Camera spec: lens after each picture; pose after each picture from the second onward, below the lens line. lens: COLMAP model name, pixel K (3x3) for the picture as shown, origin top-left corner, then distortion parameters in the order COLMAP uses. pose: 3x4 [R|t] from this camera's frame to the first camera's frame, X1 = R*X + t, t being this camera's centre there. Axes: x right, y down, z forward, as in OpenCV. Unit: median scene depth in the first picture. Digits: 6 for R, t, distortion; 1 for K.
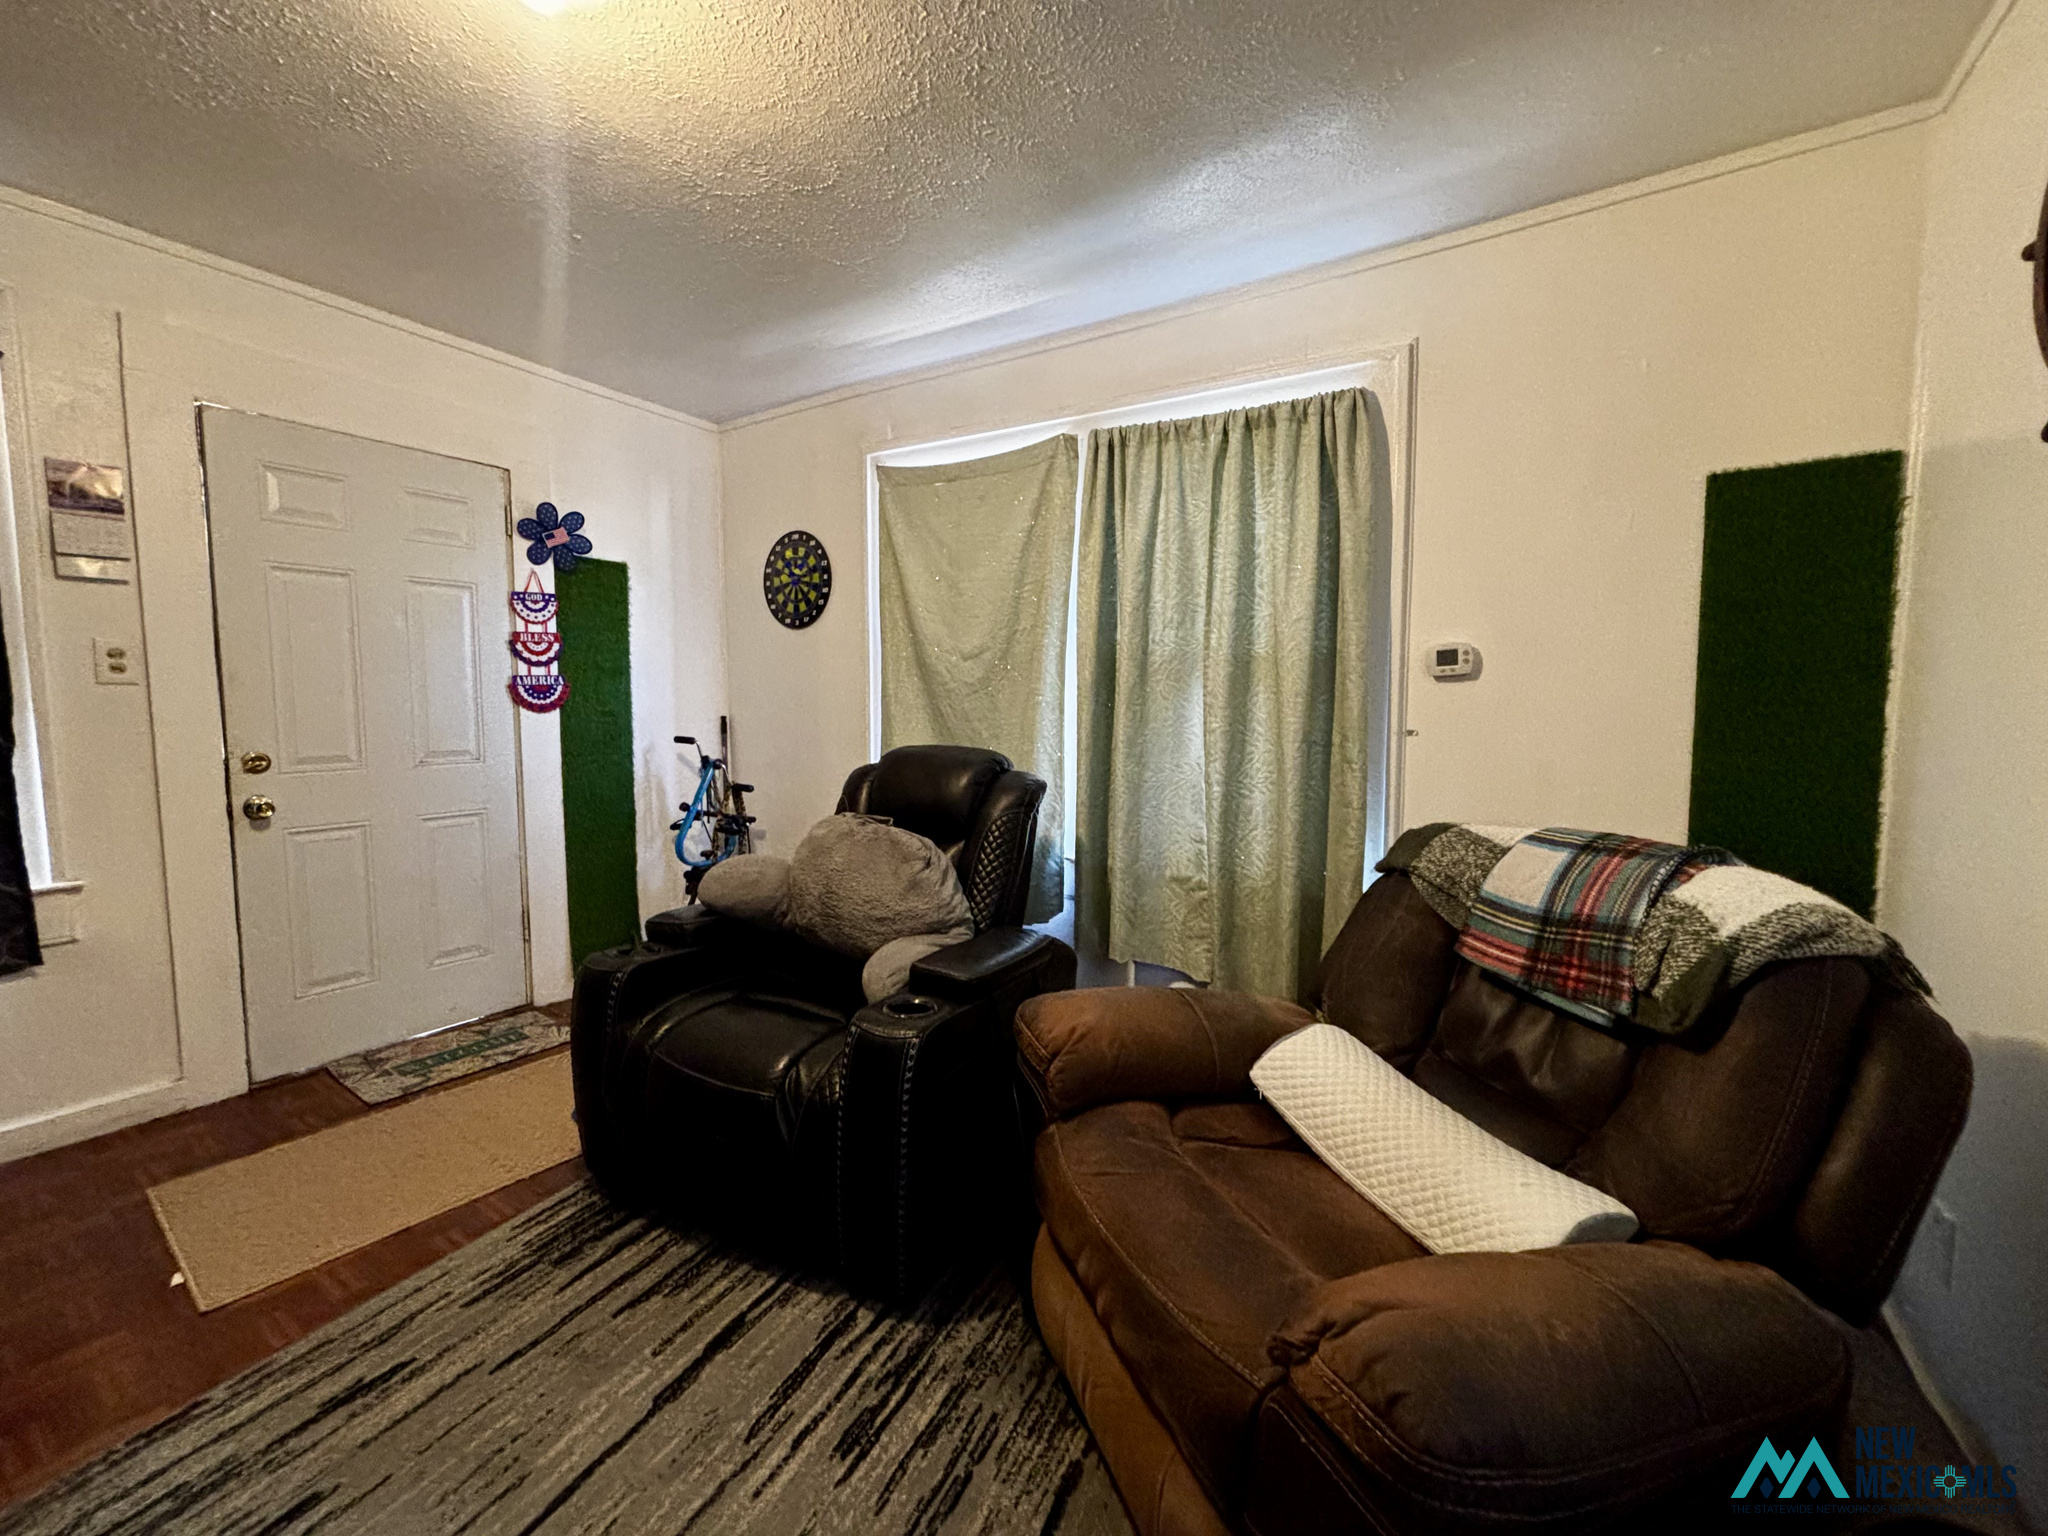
lens RADIAL K [[819.6, 0, 1017.5], [0, 819.6, 762.6], [0, 0, 1]] dist [-0.001922, -0.002018]
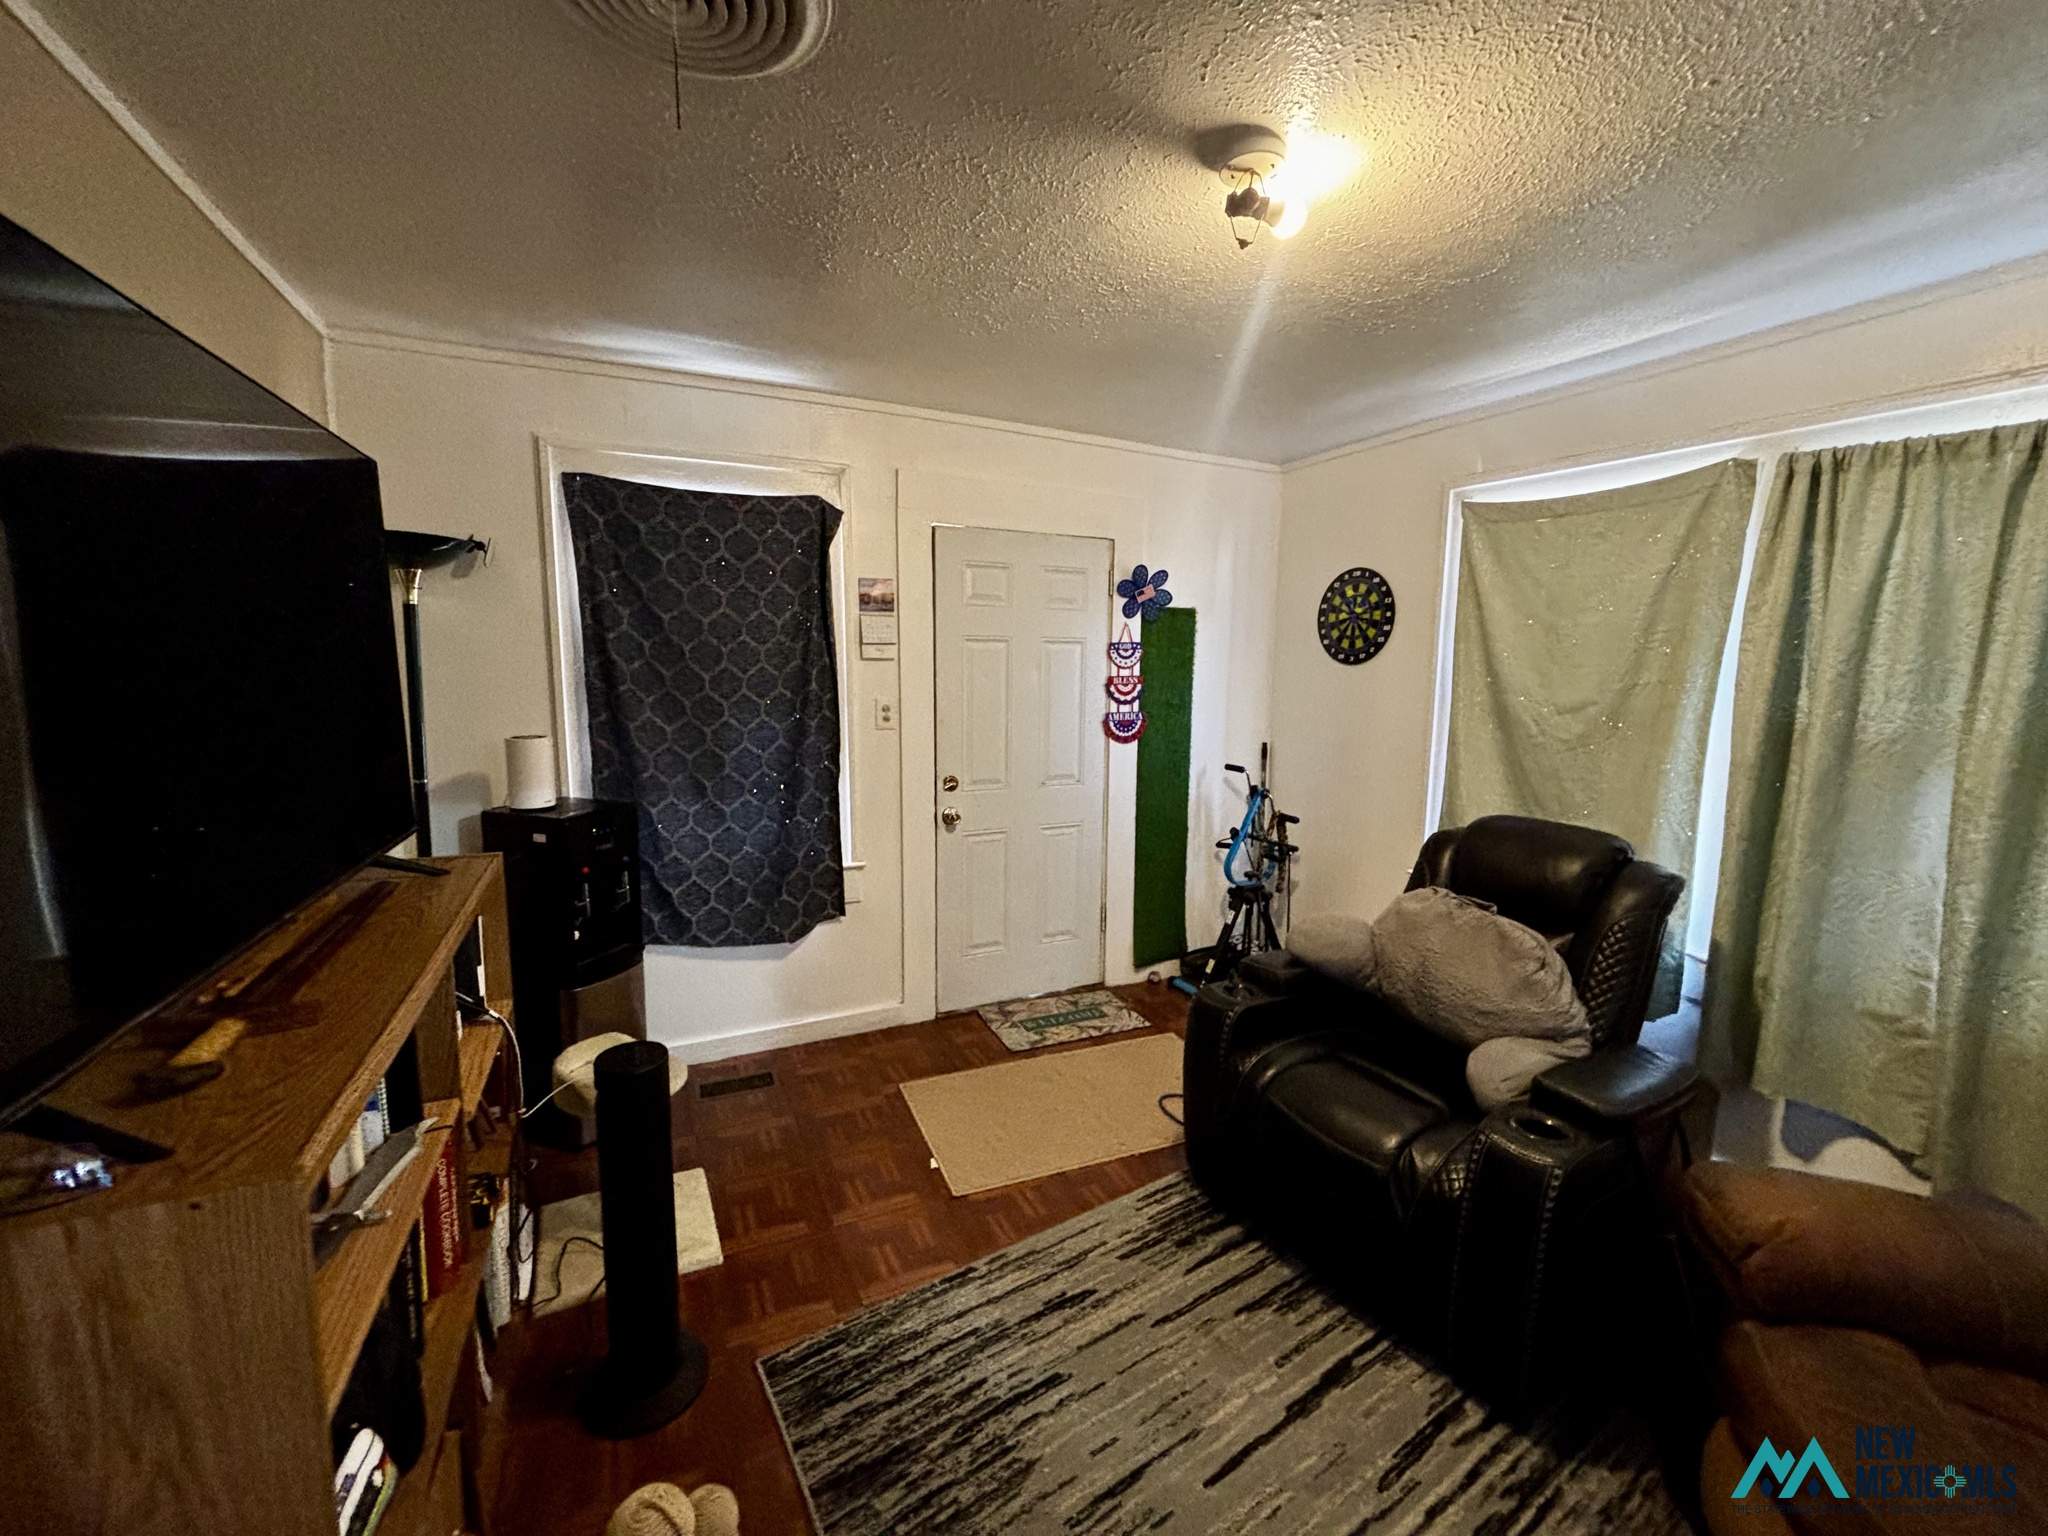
lens RADIAL K [[819.6, 0, 1017.5], [0, 819.6, 762.6], [0, 0, 1]] dist [-0.001922, -0.002018]
pose [[0.851466, 0.064757, -0.520396, -0.116282], [-0.044206, 0.997678, 0.051820, -0.104275], [0.522543, -0.021118, 0.852351, -0.101214]]
